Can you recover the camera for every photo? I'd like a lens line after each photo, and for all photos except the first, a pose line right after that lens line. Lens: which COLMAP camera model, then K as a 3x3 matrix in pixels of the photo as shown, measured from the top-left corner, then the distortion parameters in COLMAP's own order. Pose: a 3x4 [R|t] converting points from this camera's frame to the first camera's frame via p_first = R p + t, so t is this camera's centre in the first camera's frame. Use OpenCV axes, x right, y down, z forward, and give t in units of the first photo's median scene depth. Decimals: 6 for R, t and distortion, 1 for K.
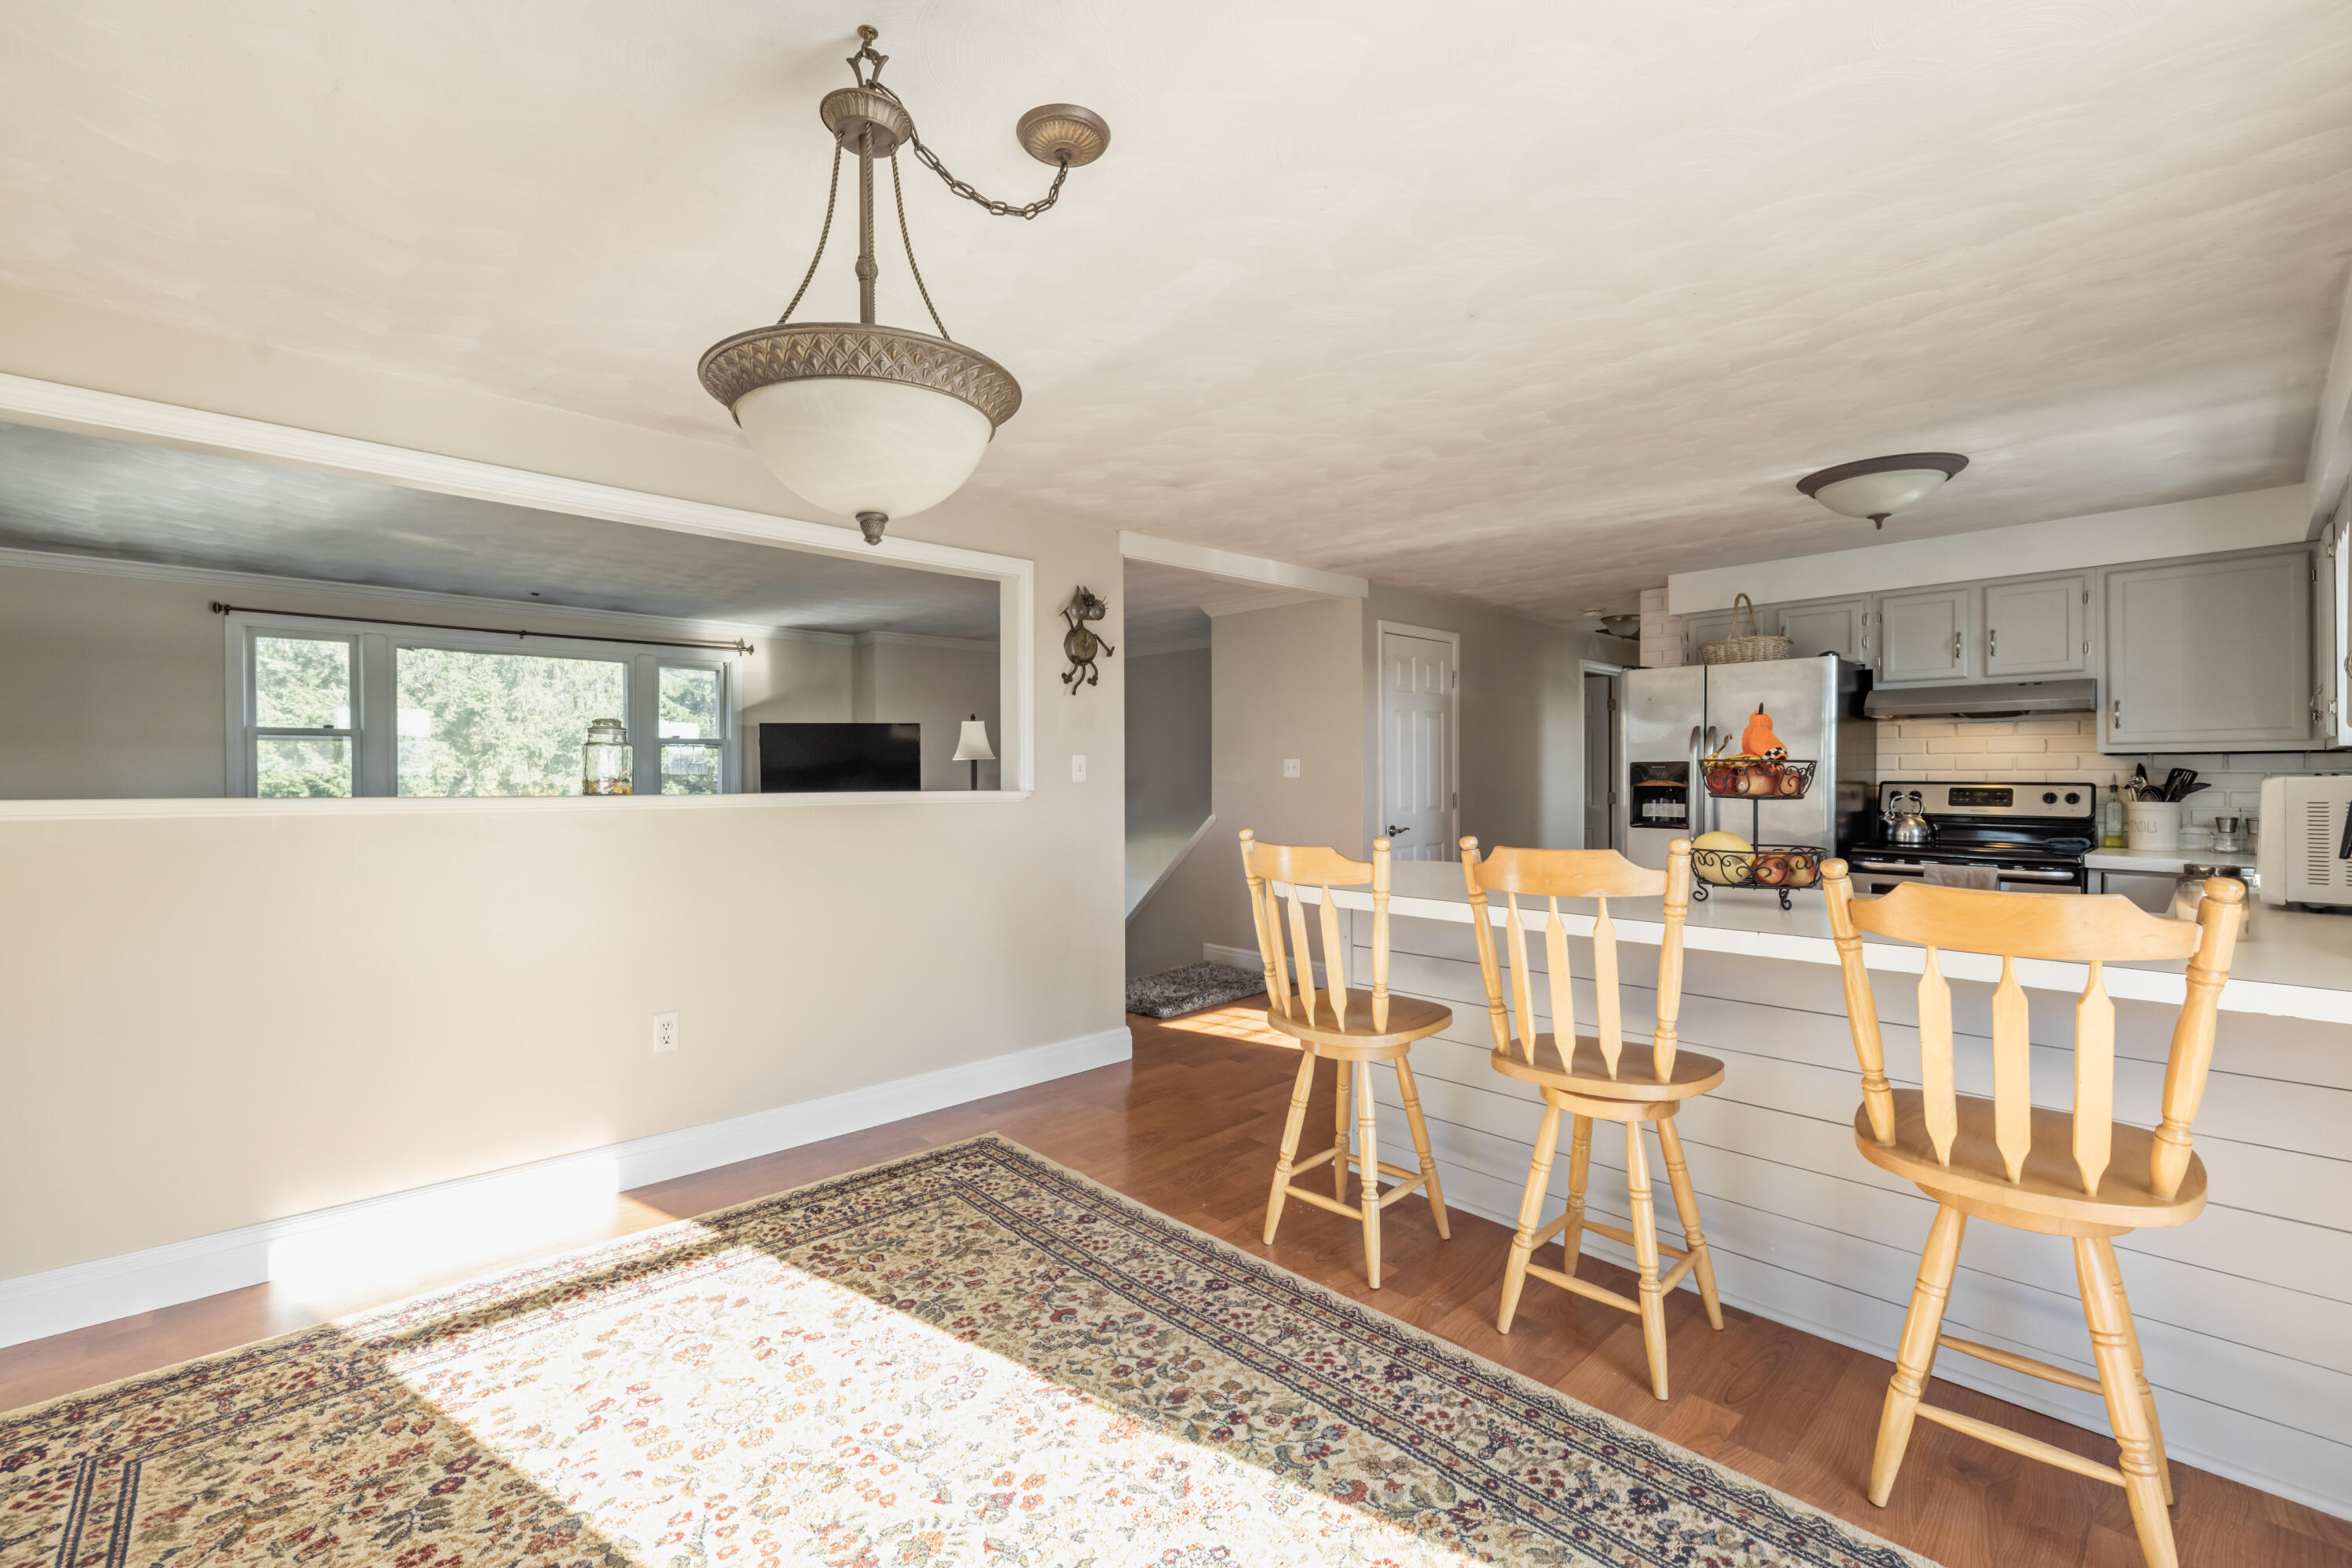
lens RADIAL K [[999.4, 0, 1173.6], [0, 999.4, 766.1], [0, 0, 1]] dist [-0.000478, -0.000196]
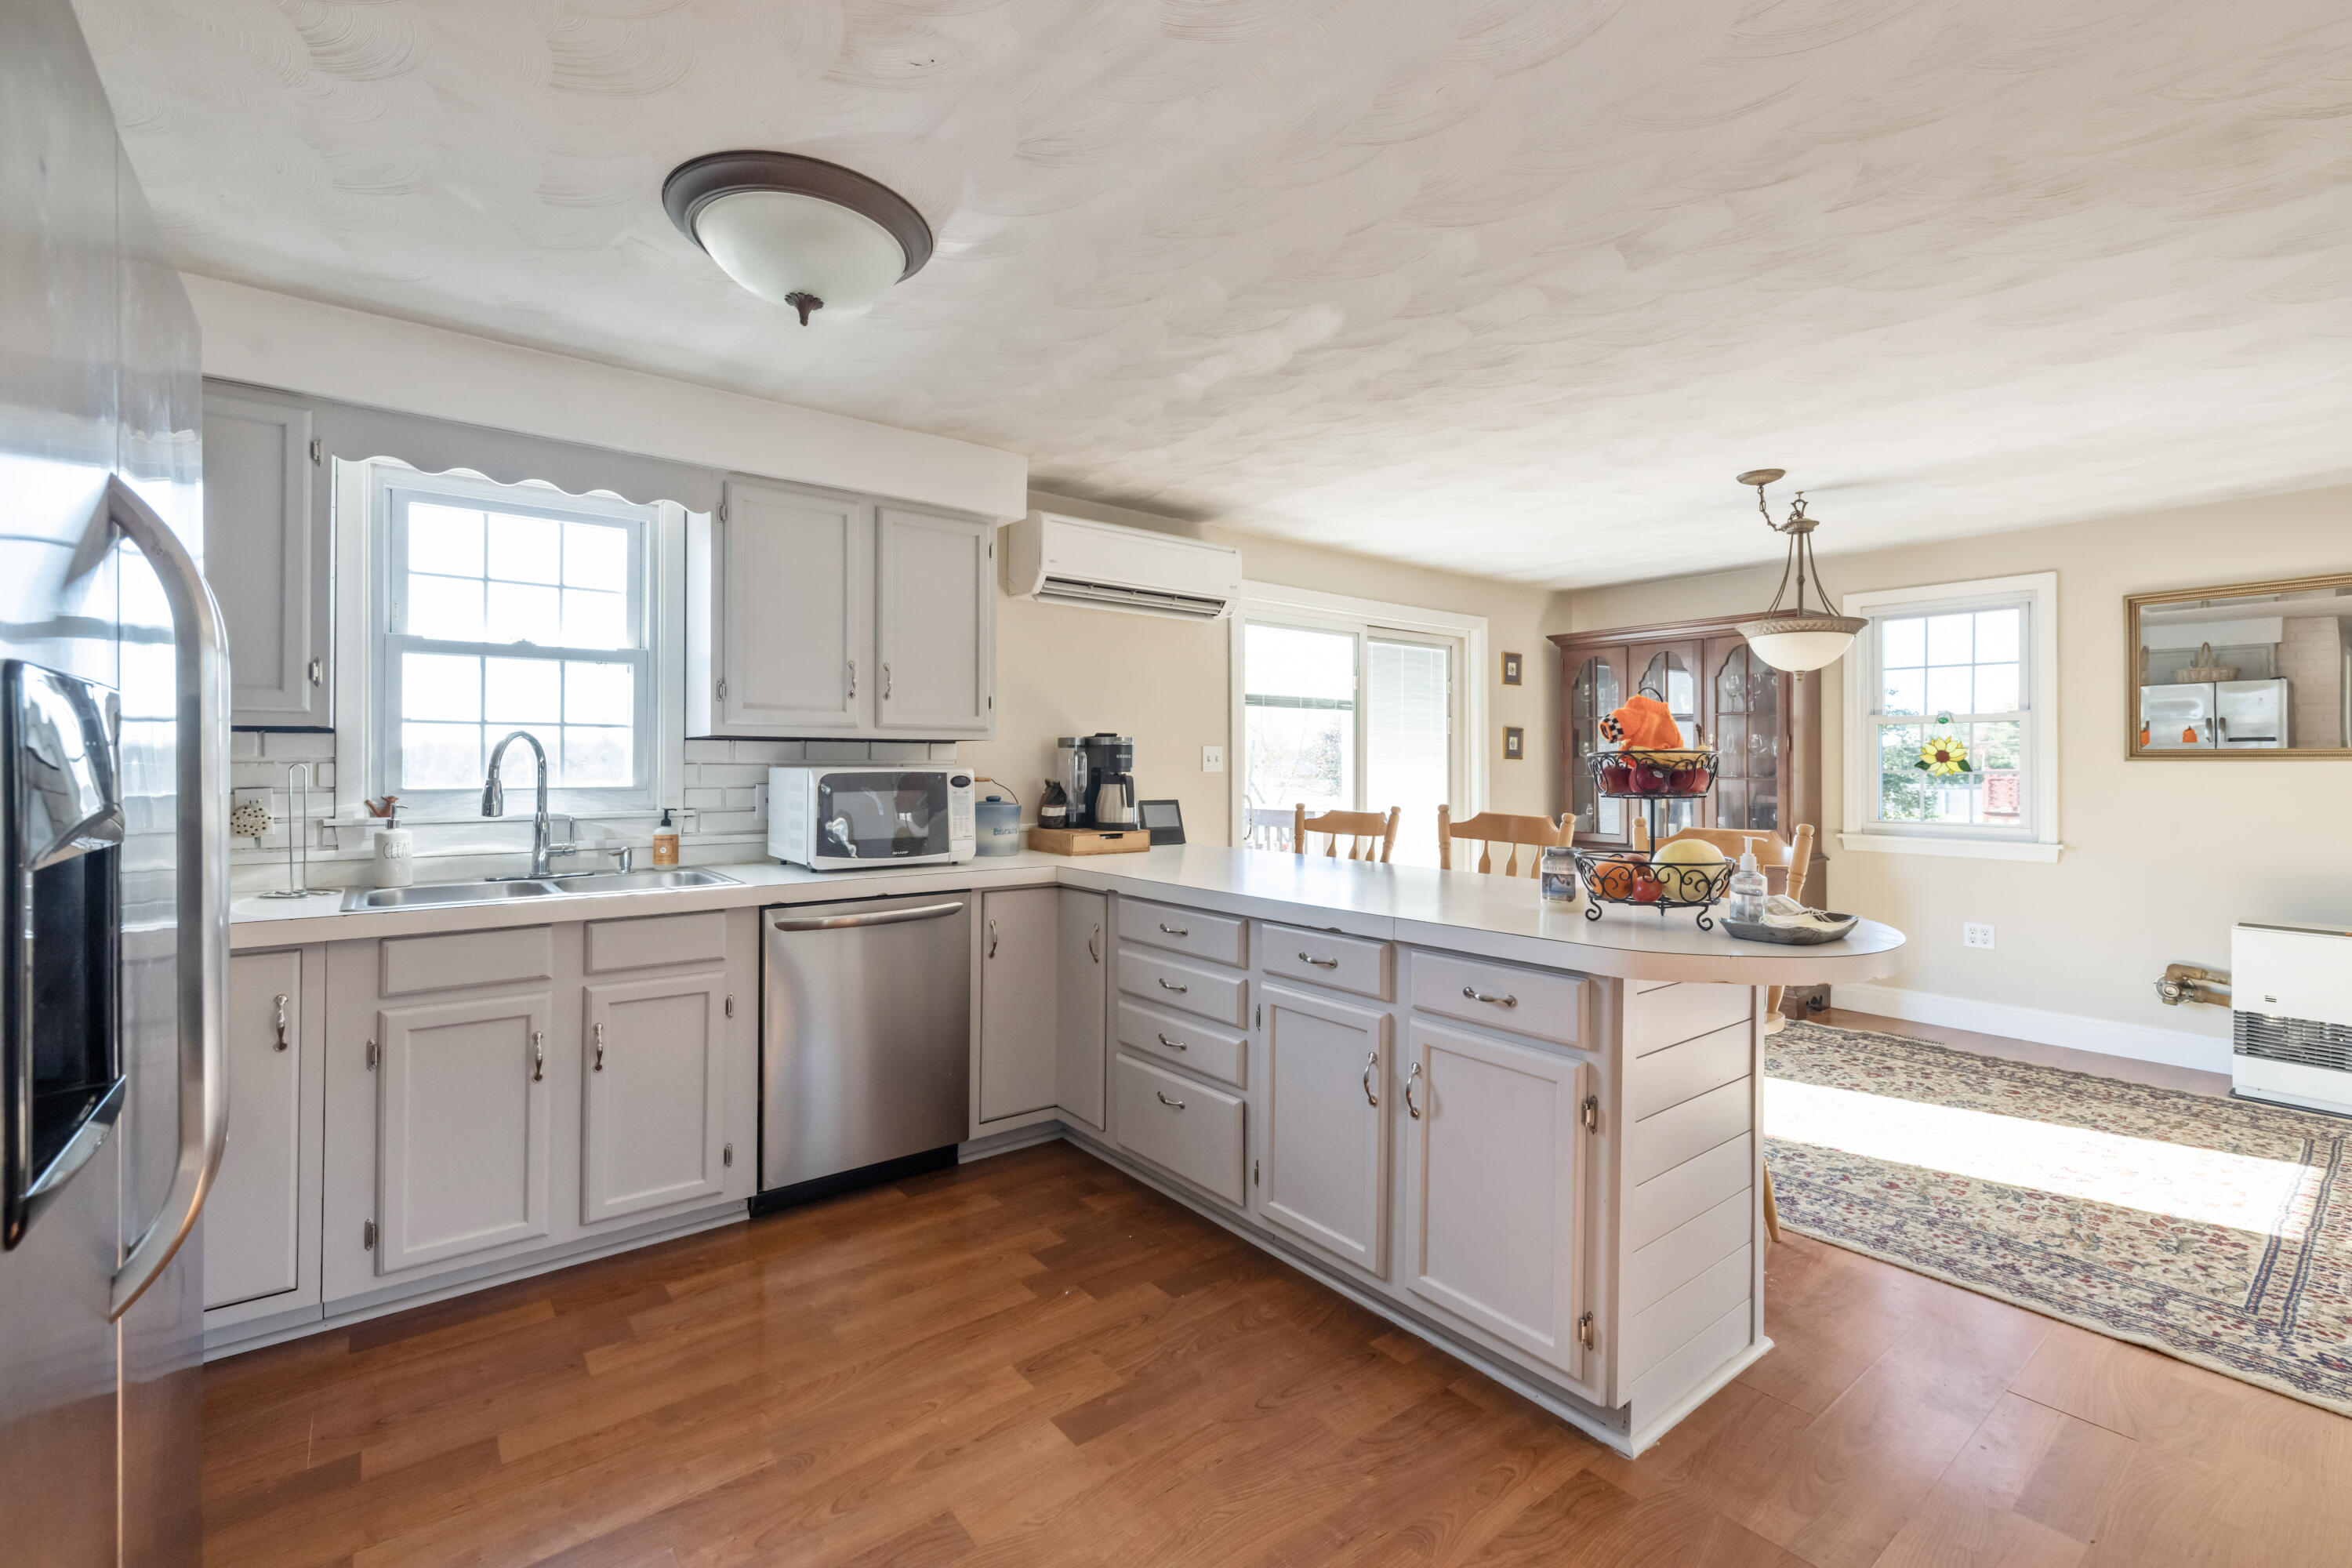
lens RADIAL K [[999.4, 0, 1173.6], [0, 999.4, 766.1], [0, 0, 1]] dist [-0.000478, -0.000196]
pose [[-0.995867, 0.001253, 0.090811, 0.632882], [0.000948, 0.999994, -0.003392, 0.007100], [-0.090815, -0.003292, -0.995862, 2.156491]]
